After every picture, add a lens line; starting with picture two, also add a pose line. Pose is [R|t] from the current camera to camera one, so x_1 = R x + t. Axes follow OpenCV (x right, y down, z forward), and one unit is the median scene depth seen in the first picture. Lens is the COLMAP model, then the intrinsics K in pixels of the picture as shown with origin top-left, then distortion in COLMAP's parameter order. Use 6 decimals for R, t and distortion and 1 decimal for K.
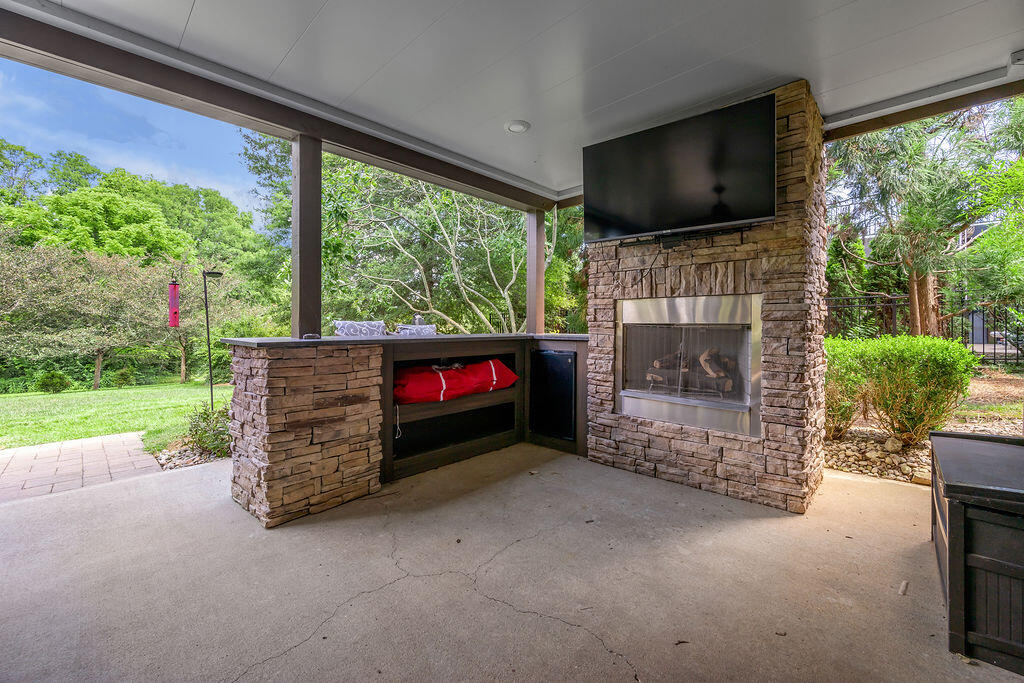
lens RADIAL K [[414.5, 0, 522.5], [0, 414.5, 325.6], [0, 0, 1]] dist [-0.004914, 0.000529]
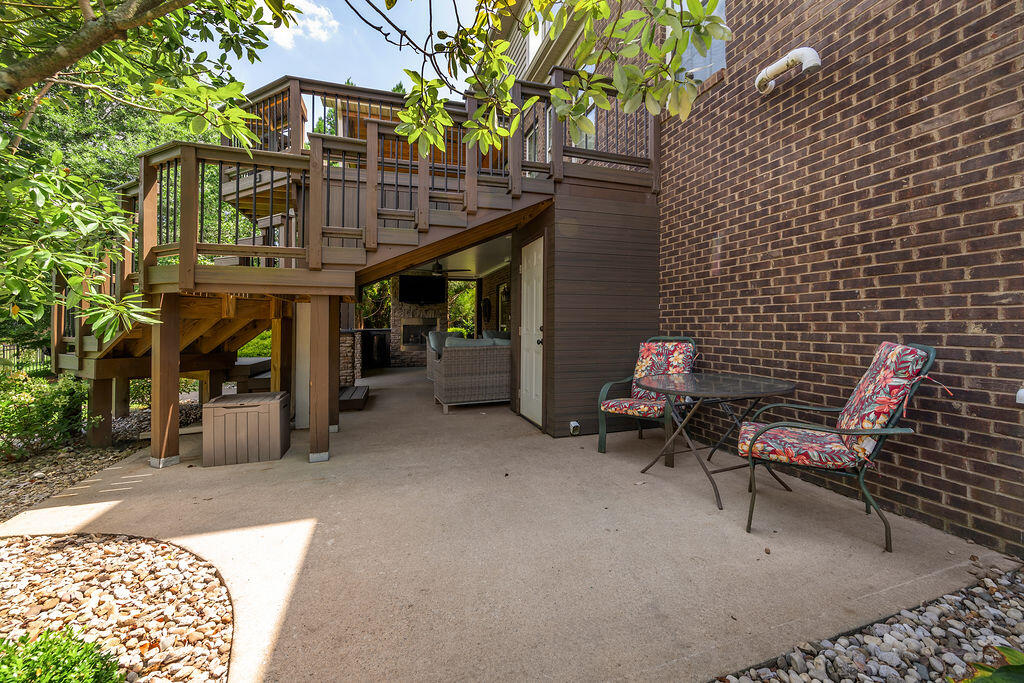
lens RADIAL K [[414.5, 0, 521.8], [0, 414.5, 312.7], [0, 0, 1]] dist [-0.004914, 0.000529]
pose [[0.475812, 0.023755, 0.879226, -2.776361], [0.008122, 0.999474, -0.031399, 0.011598], [-0.879509, 0.022081, 0.475369, -1.799616]]
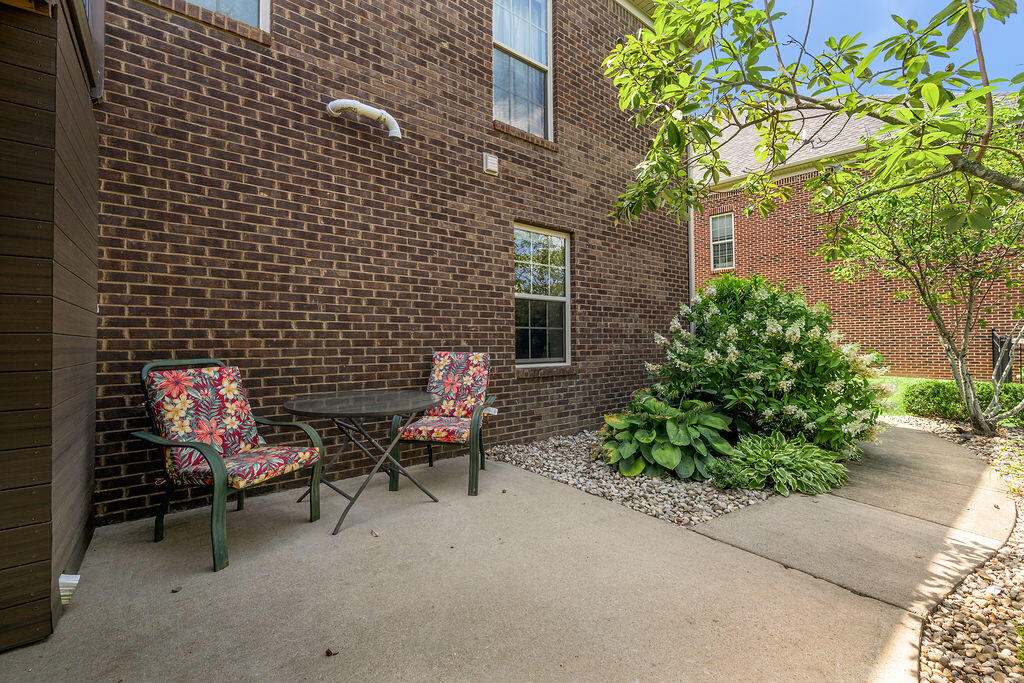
lens RADIAL K [[436.9, 0, 519.1], [0, 436.9, 327.4], [0, 0, 1]] dist [-0.009227, 0.000769]
pose [[-0.990384, 0.004806, 0.138264, -2.140864], [0.001463, 0.999704, -0.024266, 0.006602], [-0.138340, -0.023831, -0.990098, -0.713205]]
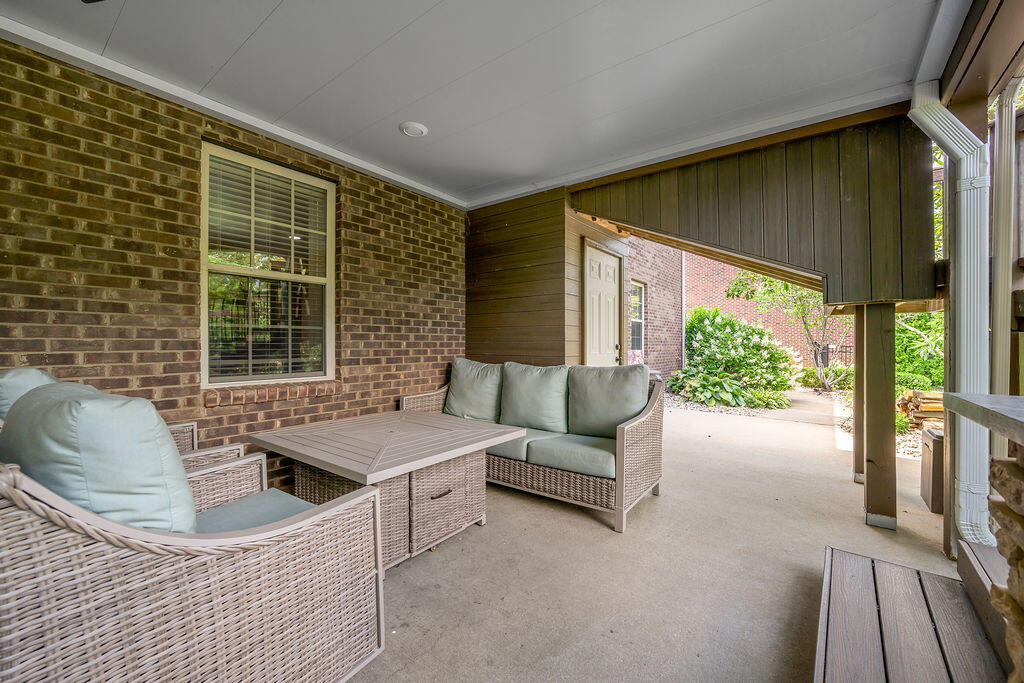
lens RADIAL K [[414.5, 0, 513.7], [0, 414.5, 341.7], [0, 0, 1]] dist [-0.004914, 0.000529]
pose [[-0.994783, -0.008468, -0.101666, -0.776398], [-0.008668, 0.999961, 0.001528, 0.002568], [0.101649, 0.002402, -0.994817, 0.476520]]
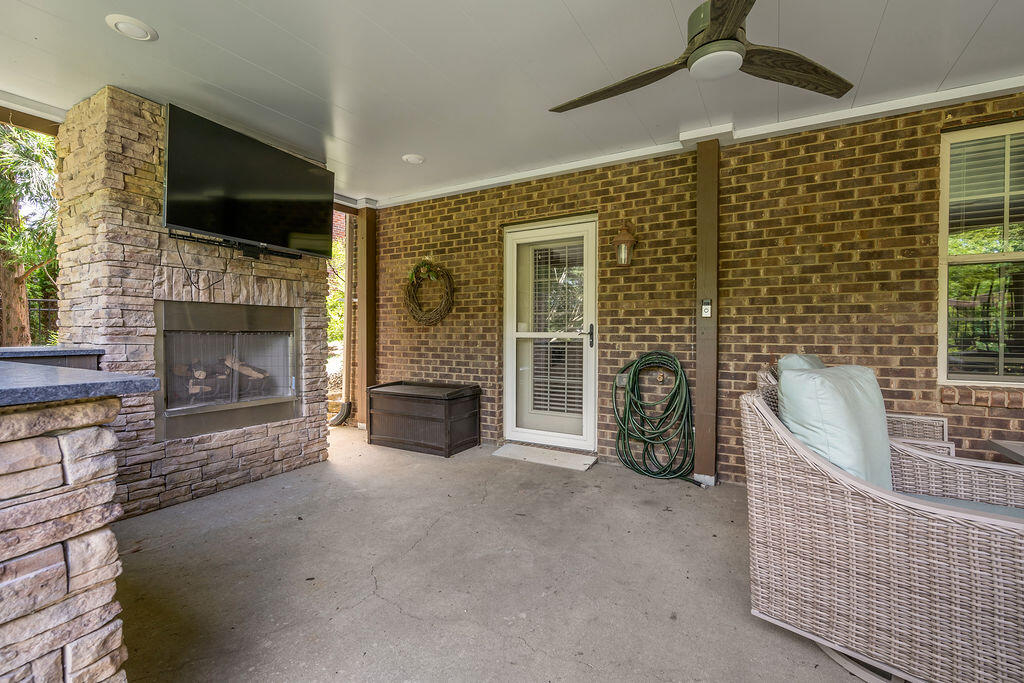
lens RADIAL K [[436.9, 0, 521.5], [0, 436.9, 342.2], [0, 0, 1]] dist [-0.009227, 0.000769]
pose [[-0.227452, -0.023269, 0.973511, -0.905390], [0.000110, 0.999714, 0.023920, -0.001604], [-0.973789, 0.005547, -0.227385, 0.612948]]
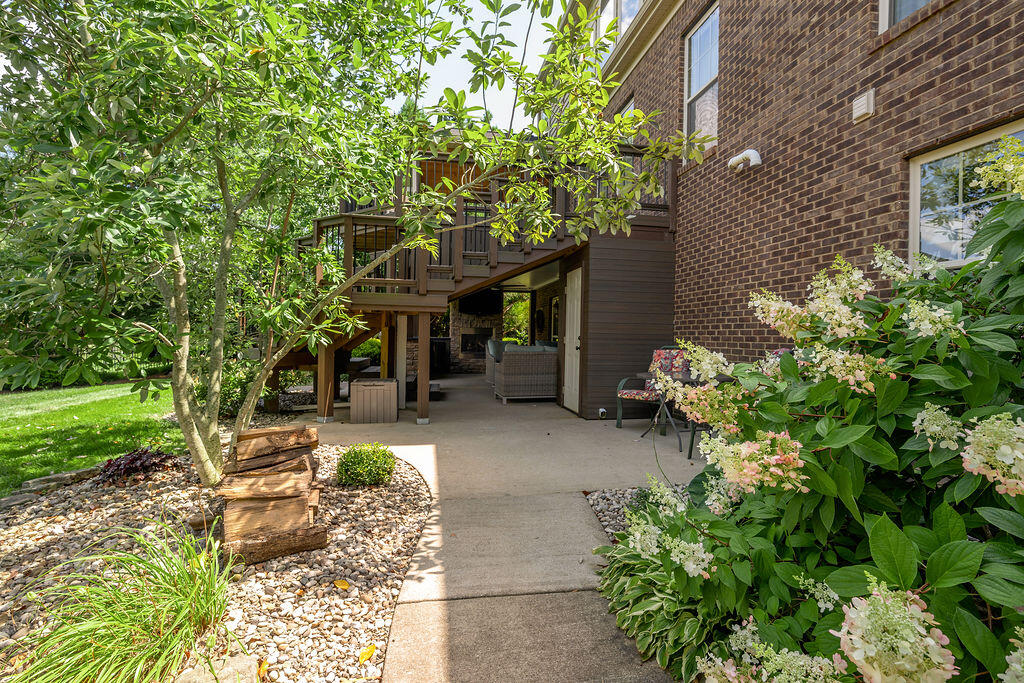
lens RADIAL K [[471.1, 0, 515.5], [0, 471.1, 319.0], [0, 0, 1]] dist [-0.014252, -0.000562]
pose [[0.593068, 0.037326, 0.804287, -3.421260], [-0.010132, 0.999192, -0.038901, 0.023294], [-0.805088, 0.014922, 0.592967, -2.246003]]
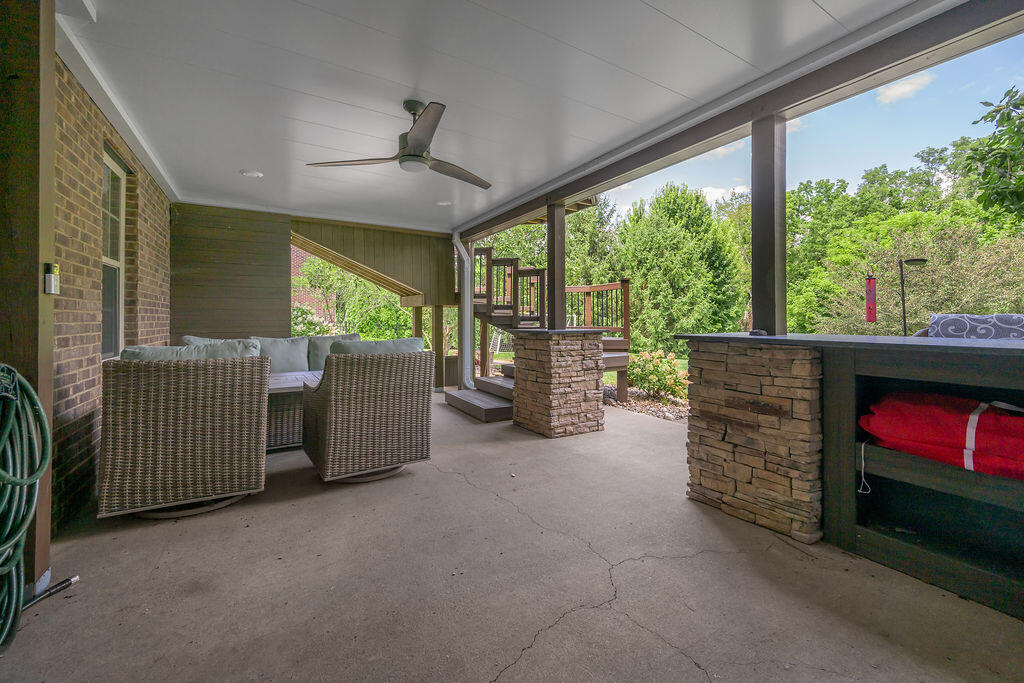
lens RADIAL K [[414.5, 0, 509.8], [0, 414.5, 316.4], [0, 0, 1]] dist [-0.004914, 0.000529]
pose [[-0.276637, -0.012178, -0.960897, 0.533324], [-0.004602, 0.999925, -0.011348, 0.002656], [0.960964, 0.001283, -0.276672, 0.710281]]
